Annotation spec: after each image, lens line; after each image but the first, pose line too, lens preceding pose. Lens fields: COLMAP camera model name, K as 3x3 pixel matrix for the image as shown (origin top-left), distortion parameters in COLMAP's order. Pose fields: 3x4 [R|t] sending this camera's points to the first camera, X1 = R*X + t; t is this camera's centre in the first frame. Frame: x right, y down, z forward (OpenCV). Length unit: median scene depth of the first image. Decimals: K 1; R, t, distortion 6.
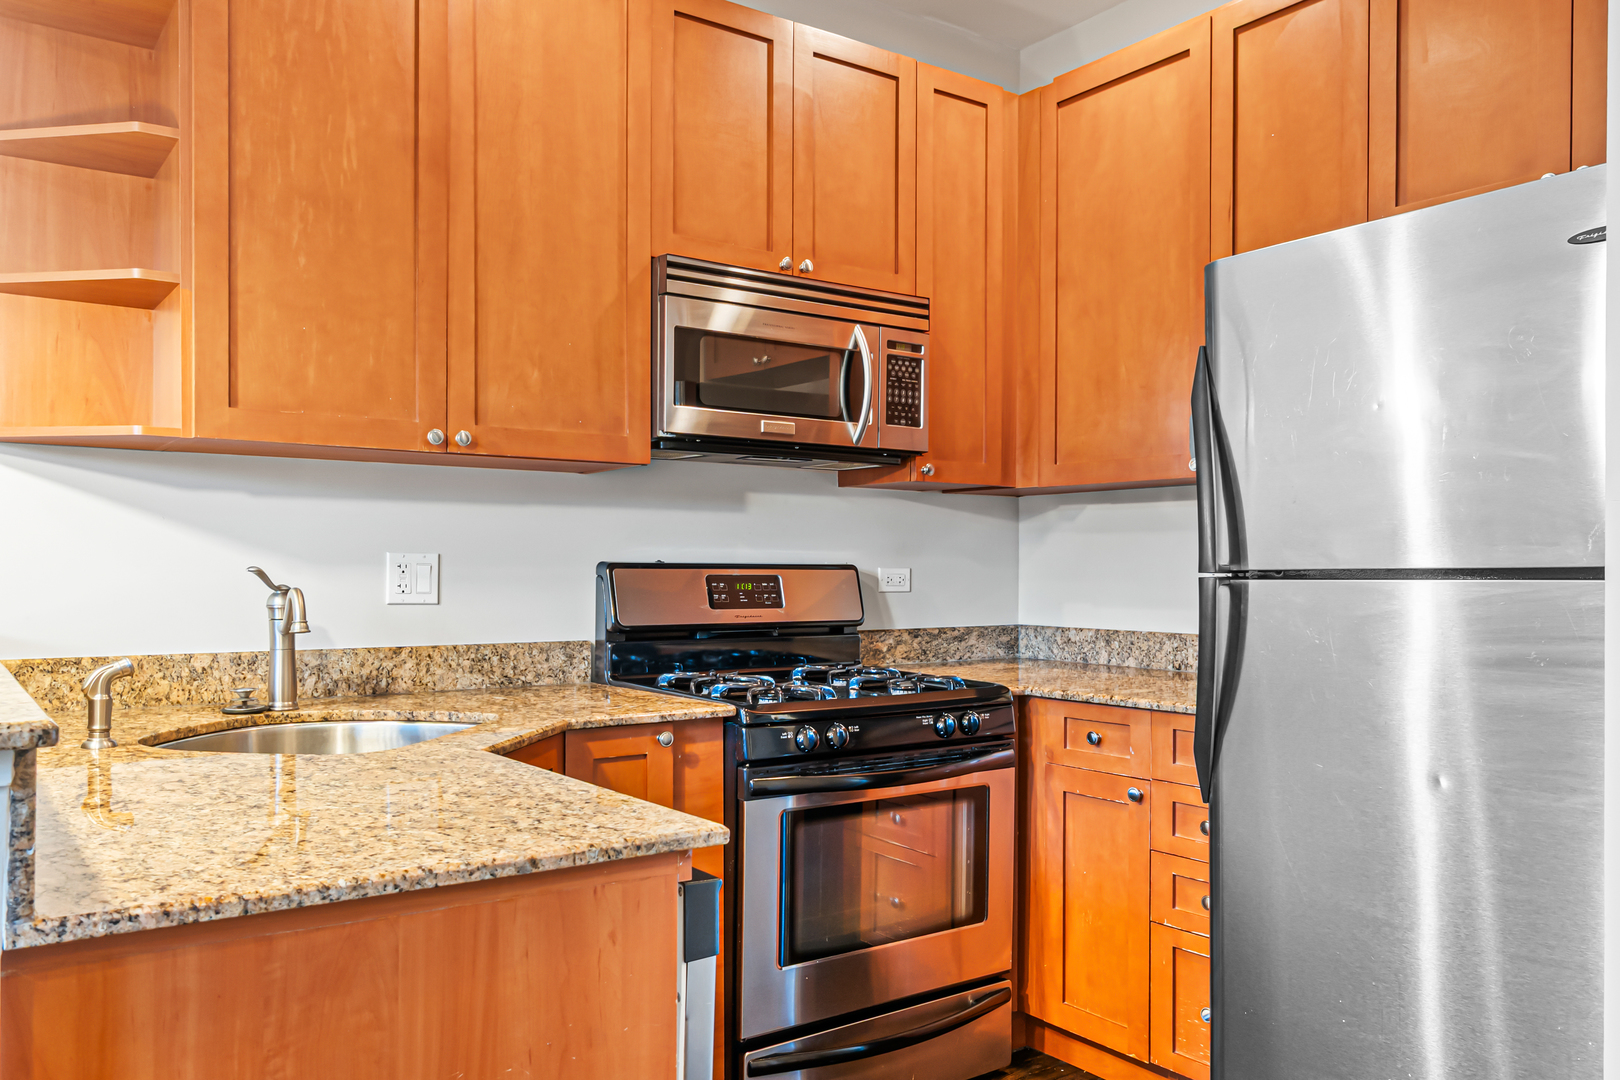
lens RADIAL K [[1253.2, 0, 809.7], [0, 1253.2, 581.0], [0, 0, 1]] dist [0.008779, 0.000293]
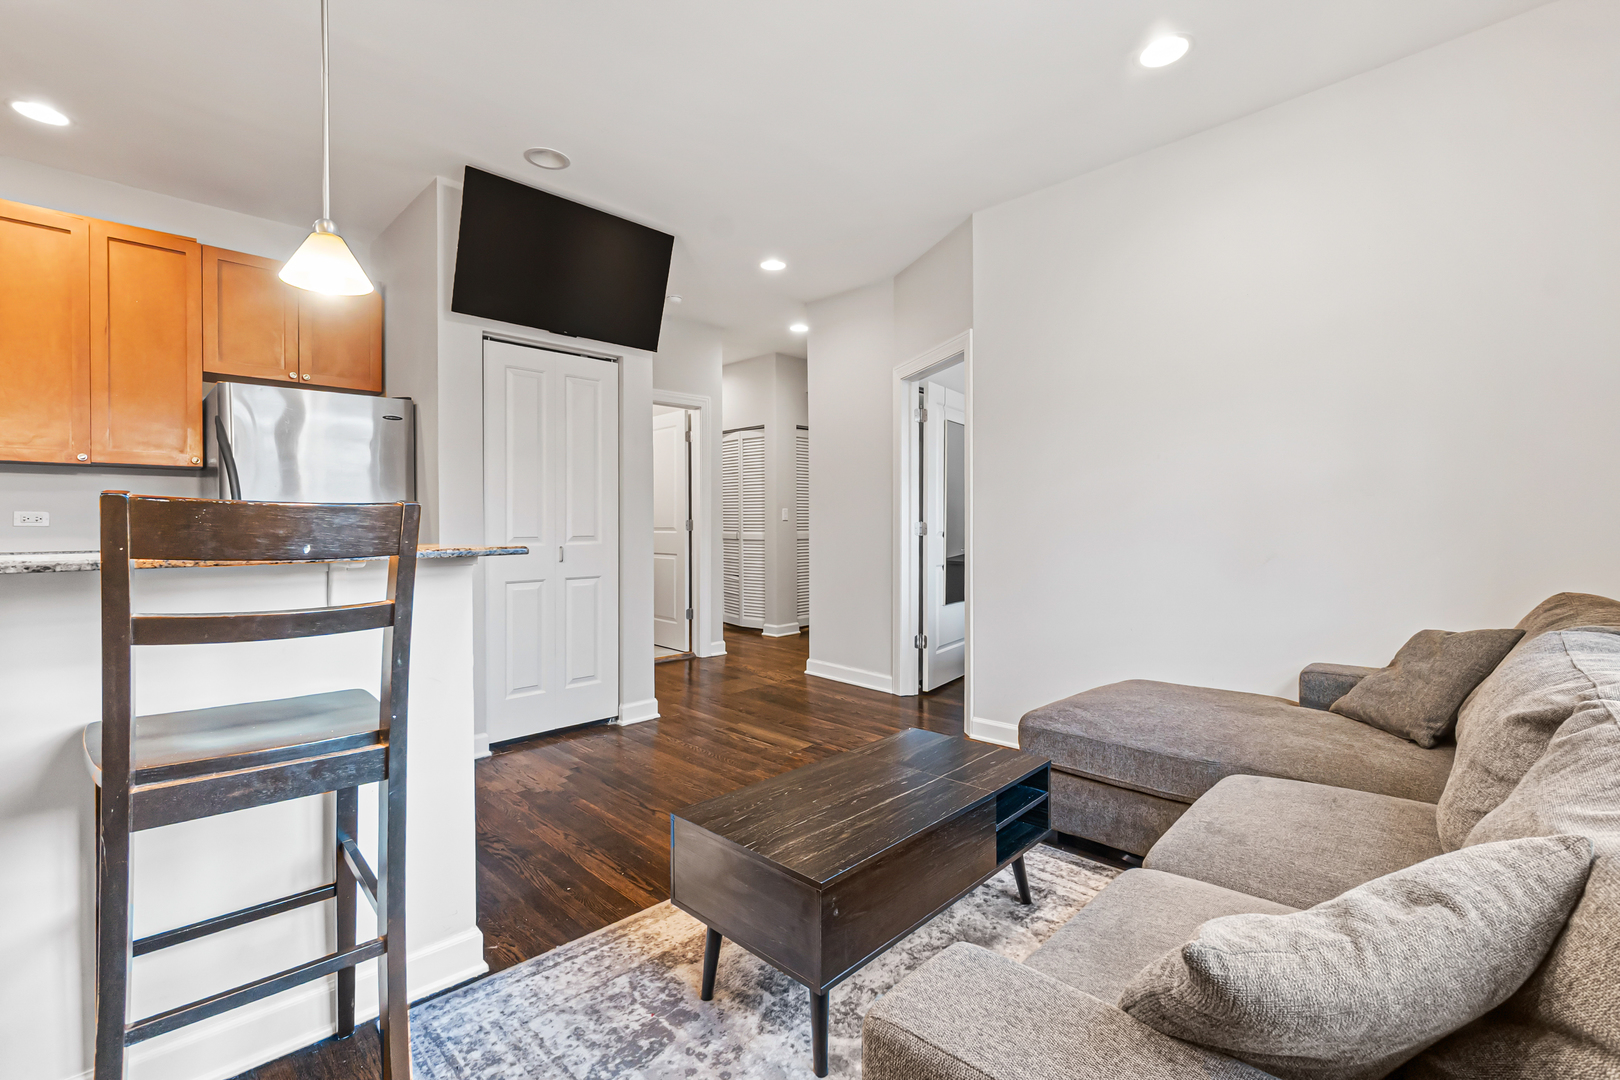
lens RADIAL K [[703.0, 0, 810.0], [0, 703.0, 540.0], [0, 0, 1]] dist [-0.000367, -0.000093]
pose [[-0.191754, -0.025957, 0.981100, -0.948355], [0.016113, 0.999432, 0.029591, 0.016684], [-0.981311, 0.021483, -0.191227, 0.147900]]
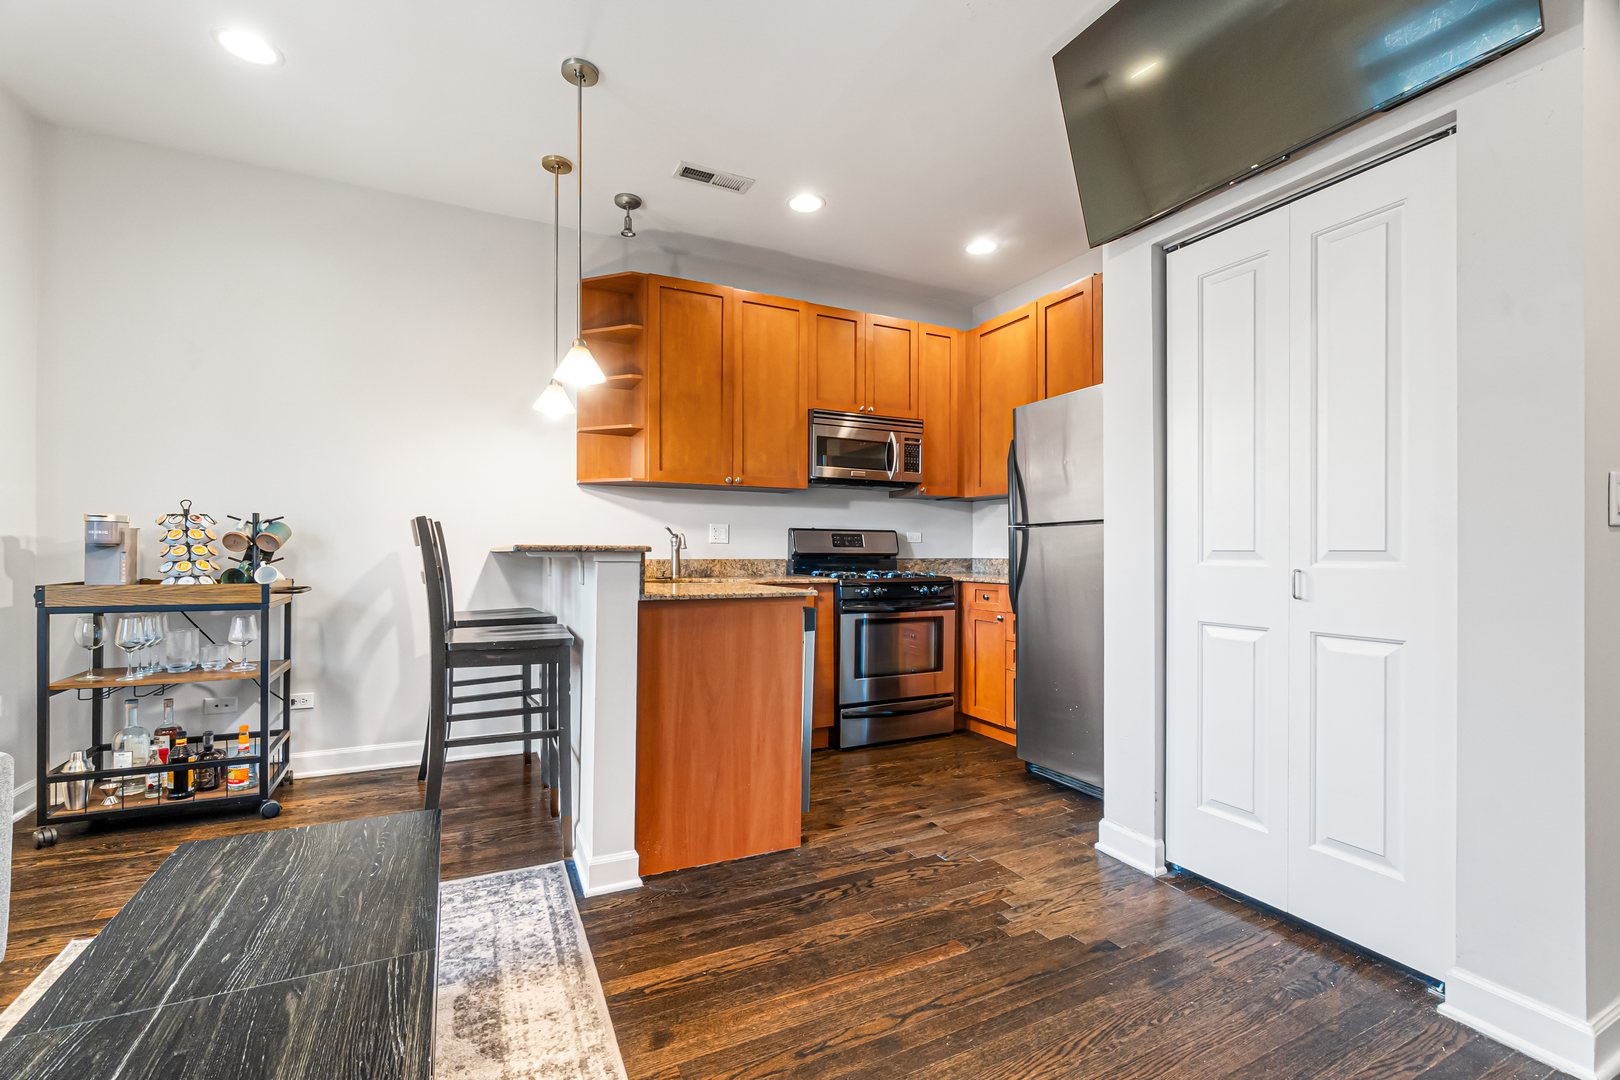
lens RADIAL K [[708.2, 0, 810.0], [0, 708.2, 551.5], [0, 0, 1]] dist [-0.001422, -0.000201]
pose [[0.987623, -0.002250, -0.156828, 0.100889], [0.000117, 0.999907, -0.013609, 0.052957], [0.156844, 0.013422, 0.987532, -0.419832]]
